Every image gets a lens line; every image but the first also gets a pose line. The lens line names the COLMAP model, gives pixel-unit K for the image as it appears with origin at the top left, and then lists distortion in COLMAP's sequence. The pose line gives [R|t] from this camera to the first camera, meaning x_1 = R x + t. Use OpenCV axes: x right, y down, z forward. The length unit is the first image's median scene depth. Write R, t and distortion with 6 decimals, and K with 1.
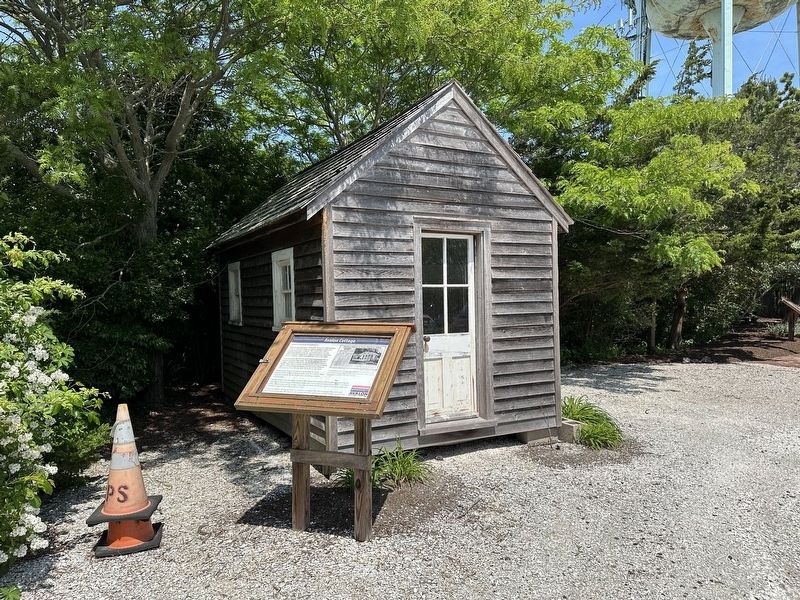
lens RADIAL K [[565.8, 0, 398.9], [0, 565.8, 299.6], [0, 0, 1]] dist [-0.017625, -0.015608]
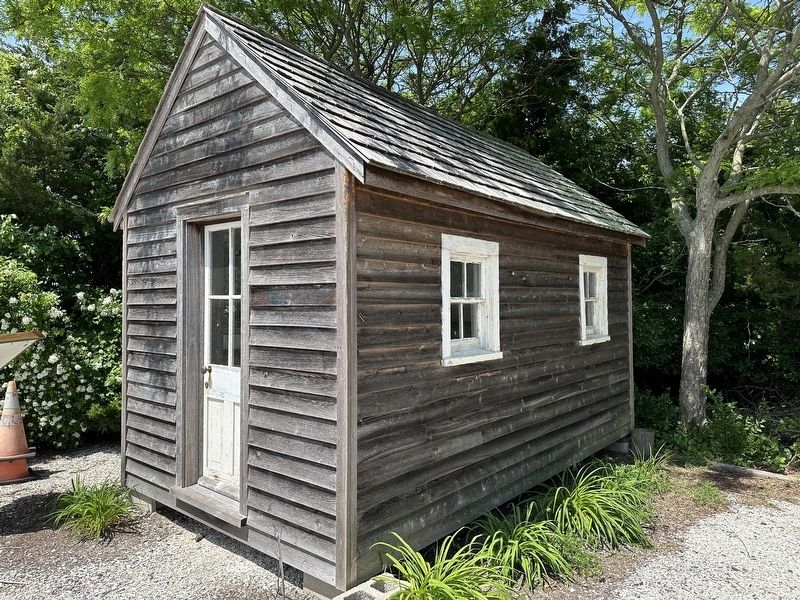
lens RADIAL K [[565.8, 0, 399.3], [0, 565.8, 300.6], [0, 0, 1]] dist [-0.017625, -0.015608]
pose [[0.398382, 0.006670, -0.917195, 0.789782], [-0.024086, 0.999705, -0.003191, -0.022756], [0.916903, 0.023363, 0.398425, 0.902050]]
